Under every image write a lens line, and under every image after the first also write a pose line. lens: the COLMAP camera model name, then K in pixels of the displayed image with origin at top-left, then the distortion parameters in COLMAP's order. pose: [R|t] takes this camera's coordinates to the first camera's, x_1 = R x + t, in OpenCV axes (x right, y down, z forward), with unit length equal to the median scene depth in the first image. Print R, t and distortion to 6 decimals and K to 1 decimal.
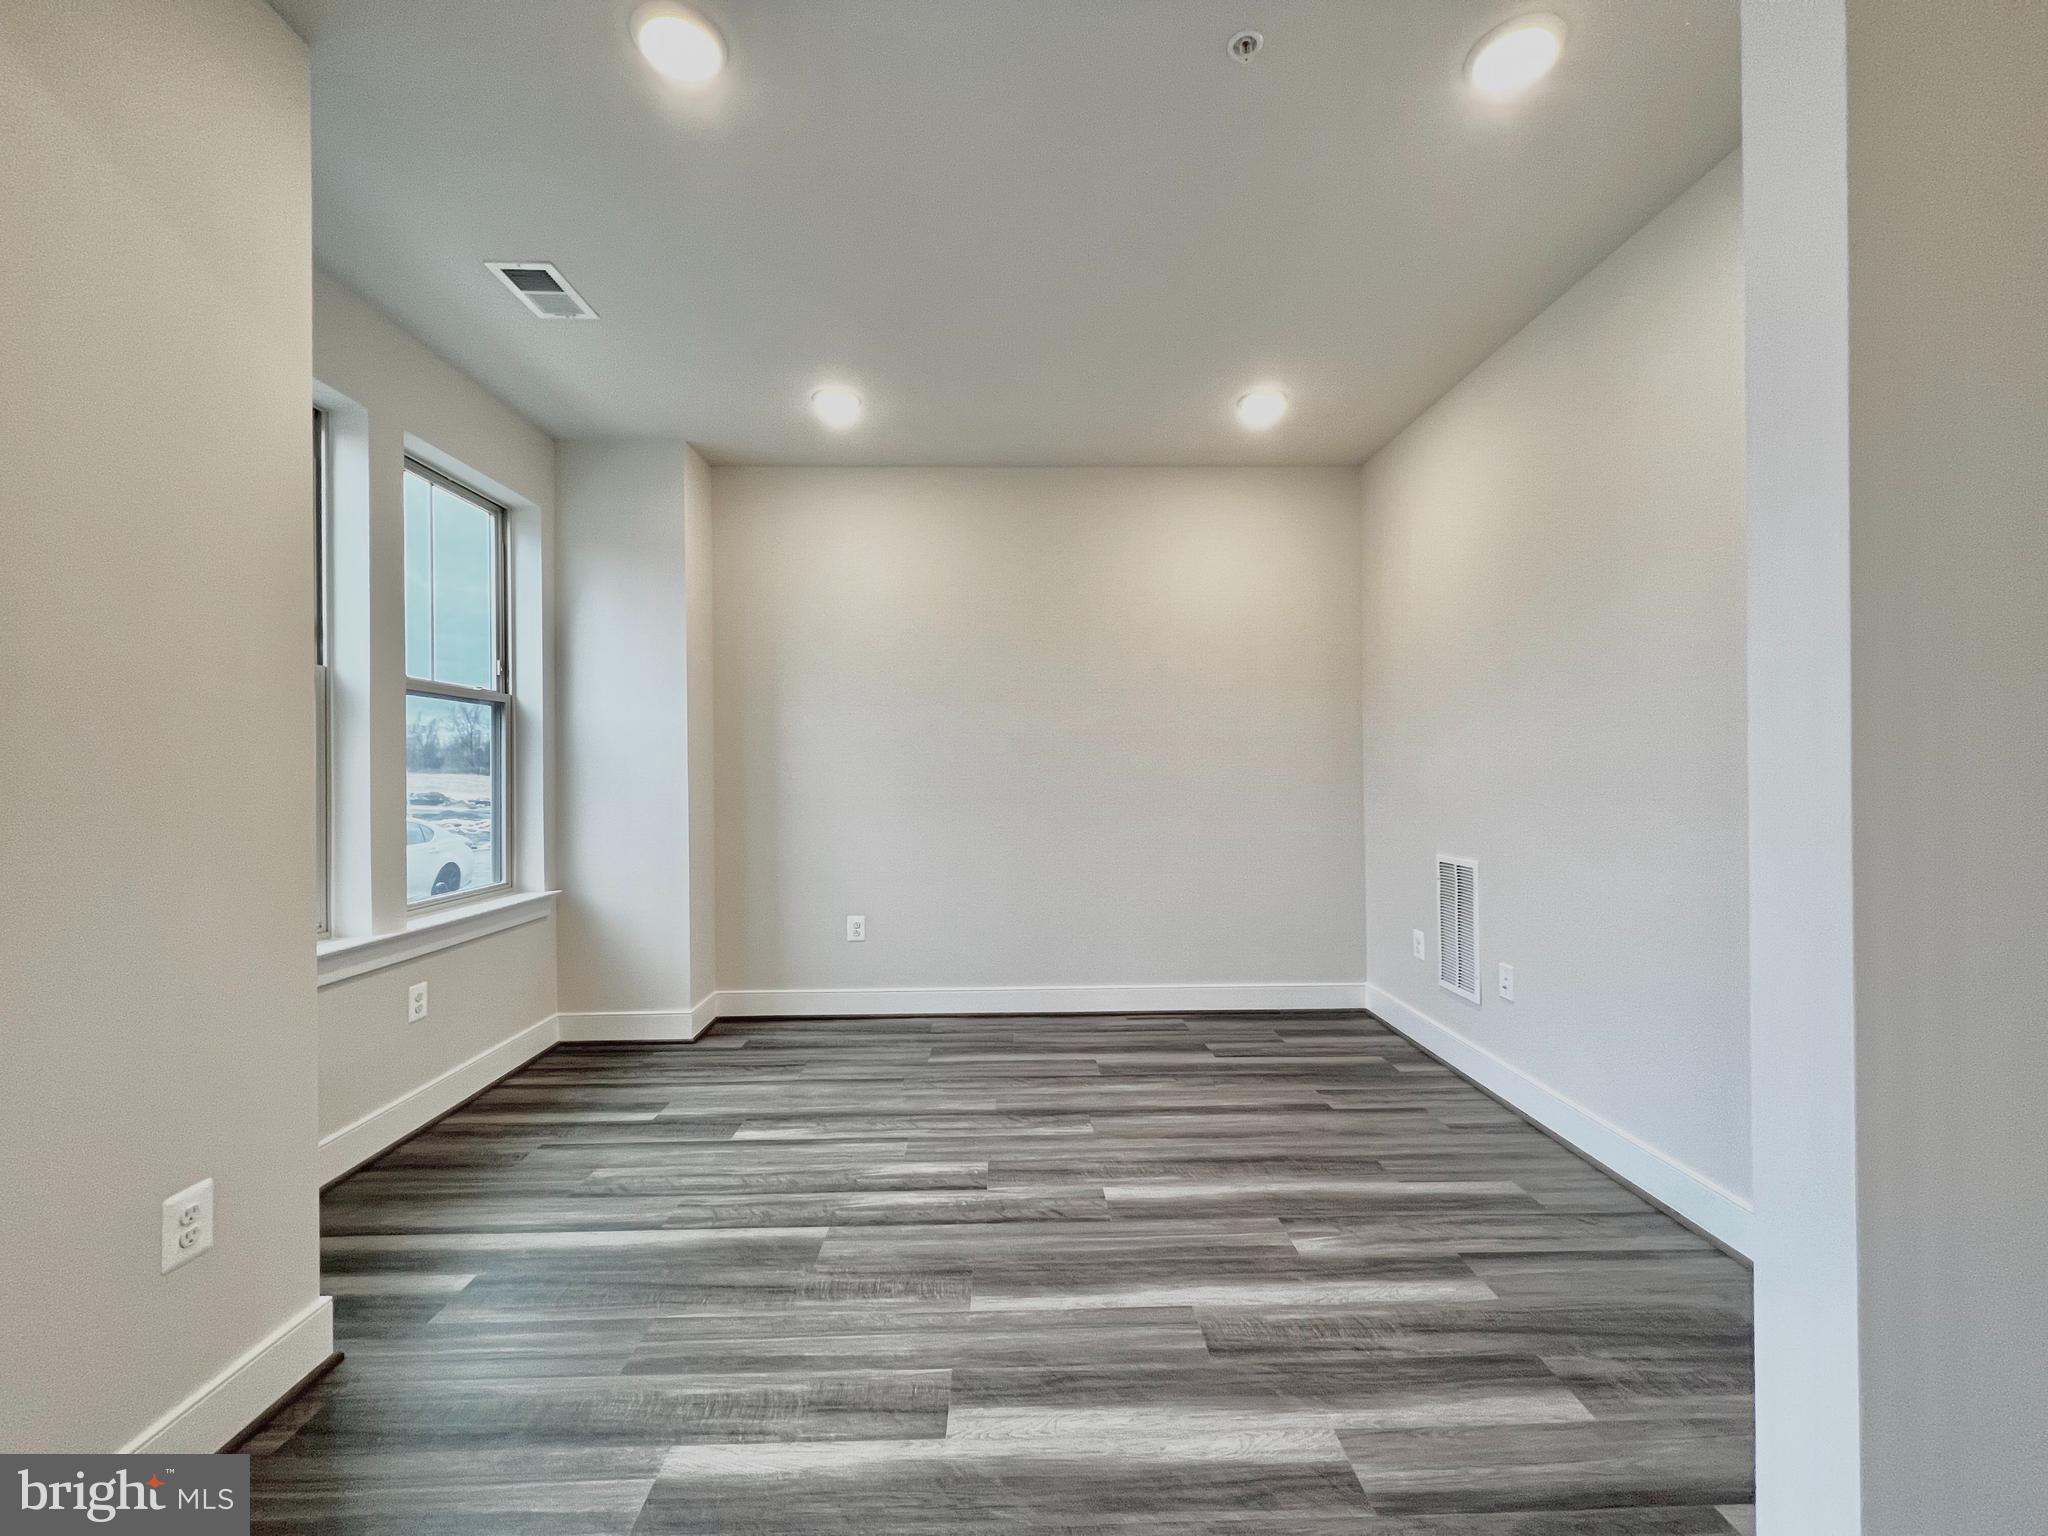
lens RADIAL K [[817.3, 0, 1024.0], [0, 817.3, 772.8], [0, 0, 1]] dist [0.000651, -0.000006]
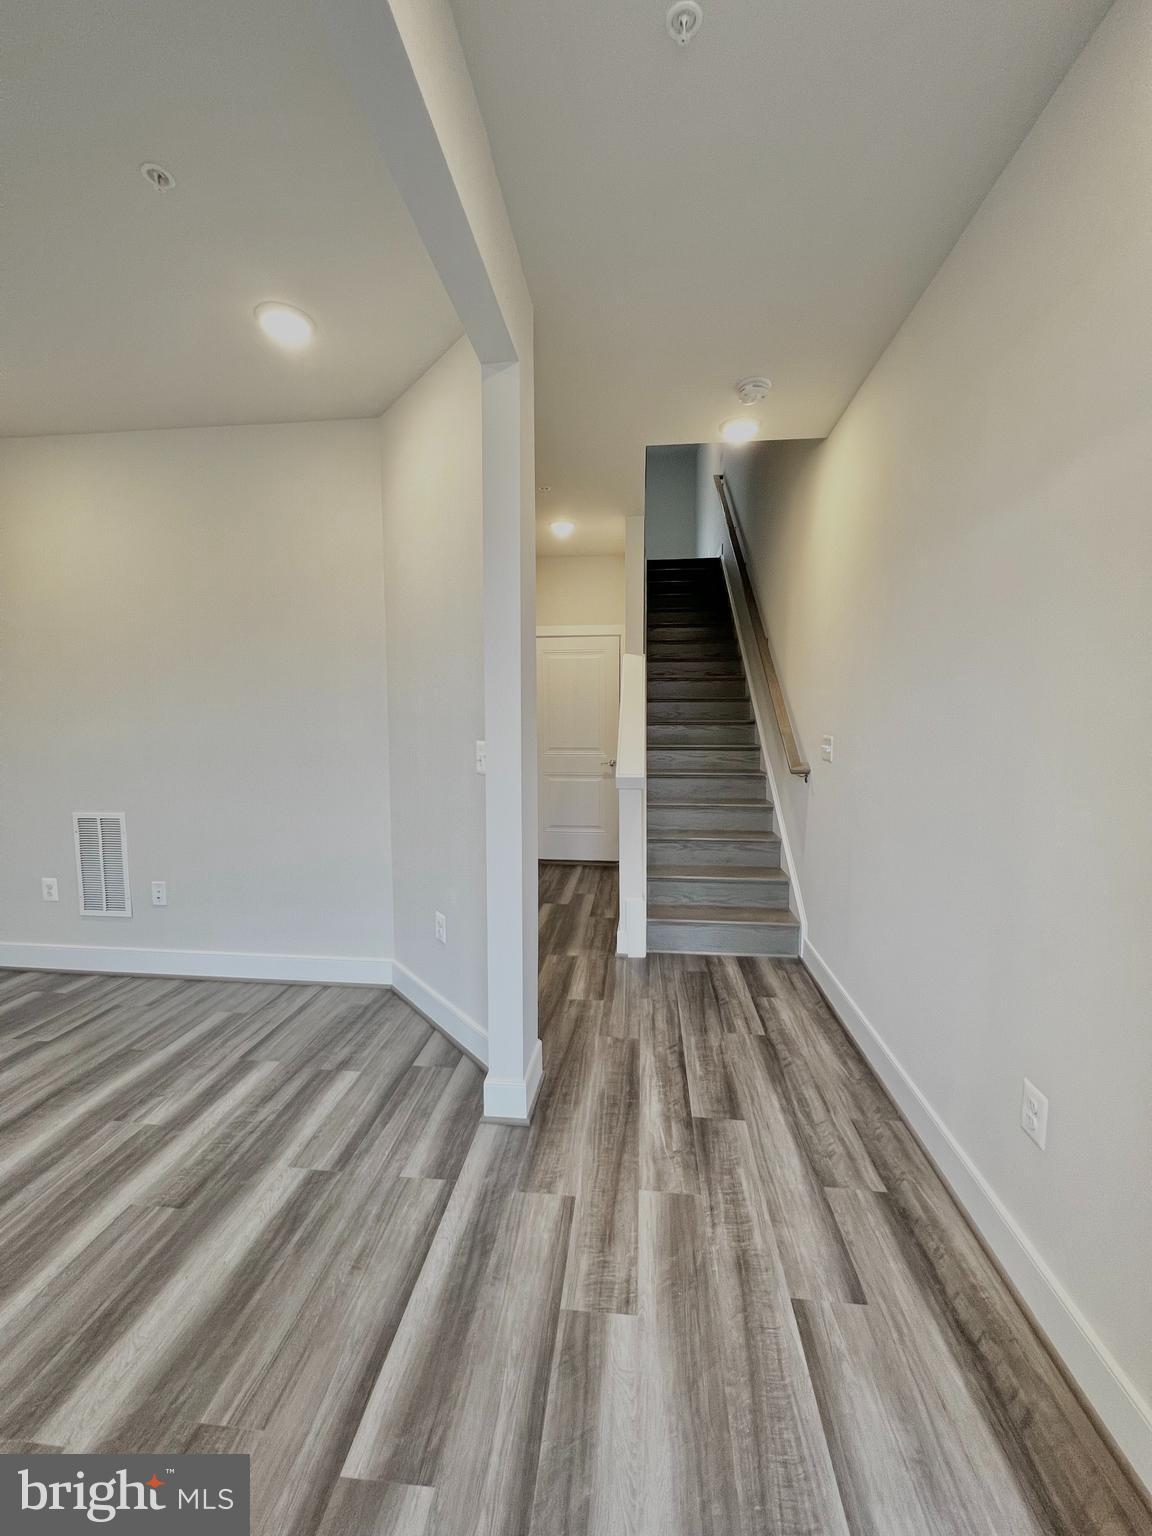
lens RADIAL K [[613.0, 0, 576.9], [0, 613.0, 767.8], [0, 0, 1]] dist [0.000651, -0.000006]
pose [[0.124018, -0.073685, 0.989540, -0.524715], [-0.000895, 0.997230, 0.074370, -0.063723], [-0.992280, -0.010109, 0.123608, 0.209686]]
